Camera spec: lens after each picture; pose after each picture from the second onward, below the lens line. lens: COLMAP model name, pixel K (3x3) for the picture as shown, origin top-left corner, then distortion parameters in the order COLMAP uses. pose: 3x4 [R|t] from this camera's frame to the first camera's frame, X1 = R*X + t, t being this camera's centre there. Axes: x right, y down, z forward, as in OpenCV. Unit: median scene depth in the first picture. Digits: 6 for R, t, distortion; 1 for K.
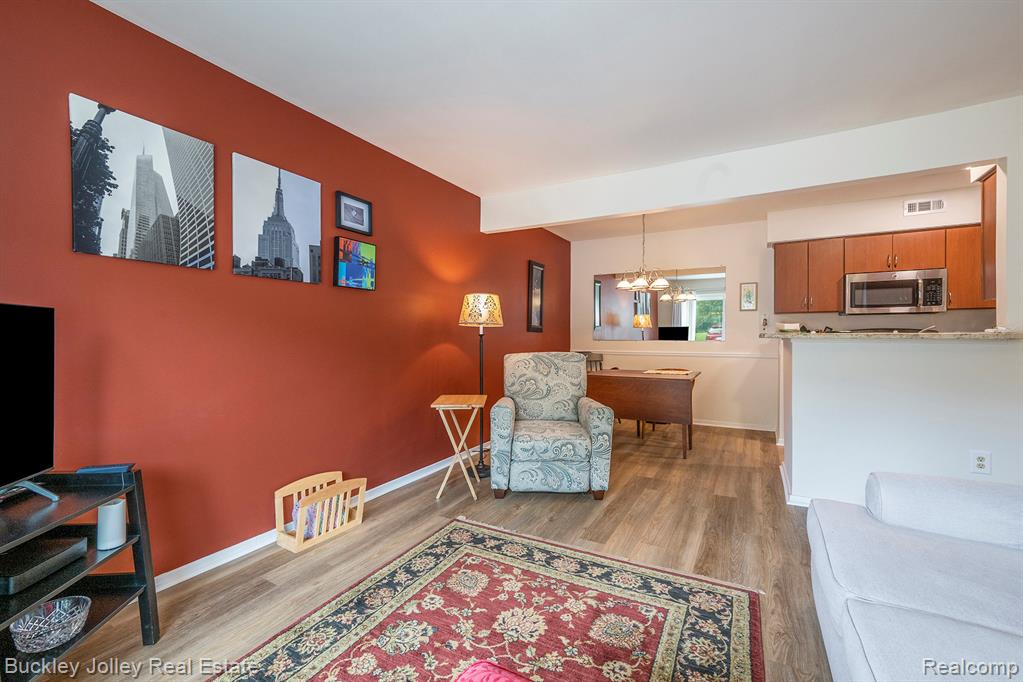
lens RADIAL K [[428.5, 0, 520.3], [0, 428.5, 342.7], [0, 0, 1]] dist [0.009834, -0.000235]
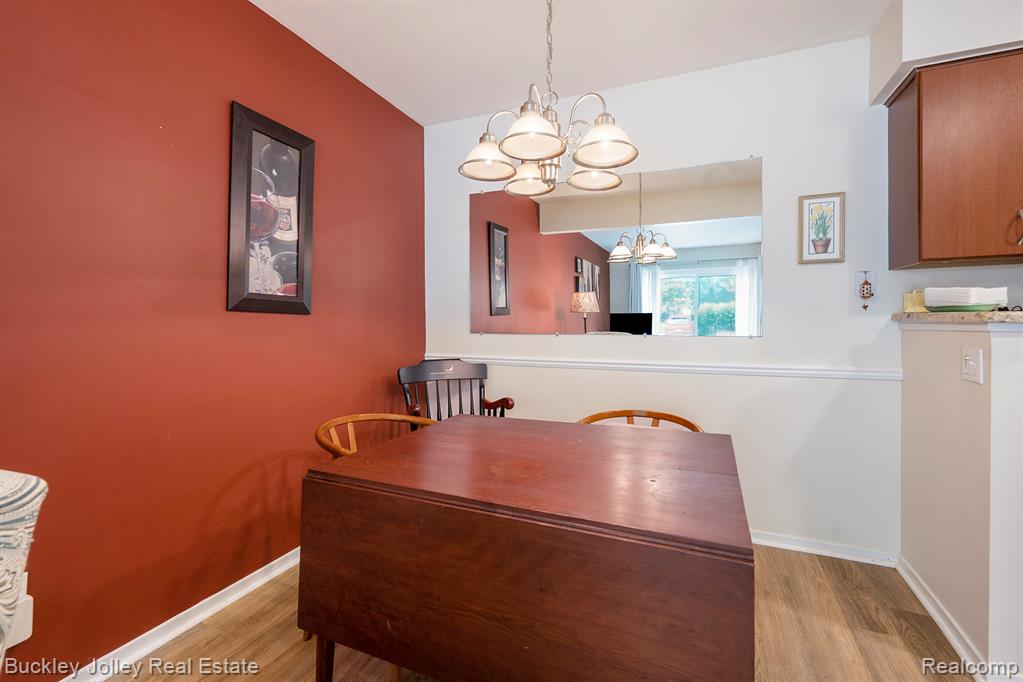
lens RADIAL K [[442.2, 0, 508.3], [0, 442.2, 323.6], [0, 0, 1]] dist [-0.000072, -0.000114]
pose [[0.996741, 0.004944, 0.080515, 0.061290], [-0.003129, 0.999738, -0.022658, -0.001755], [-0.080606, 0.022333, 0.996496, 0.183343]]
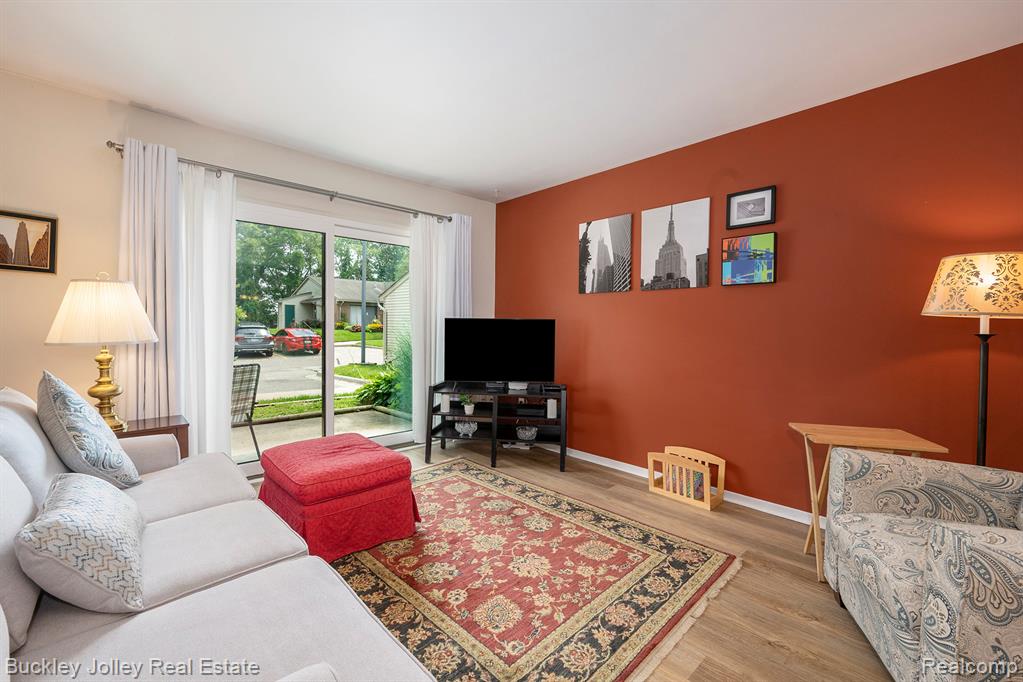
lens RADIAL K [[411.2, 0, 511.5], [0, 411.2, 341.0], [0, 0, 1]] dist [0.001906, 0.000103]
pose [[-0.292143, 0.035588, -0.955712, 0.982188], [-0.018623, 0.998906, 0.042889, -0.039436], [0.956193, 0.030328, -0.291161, 1.105468]]
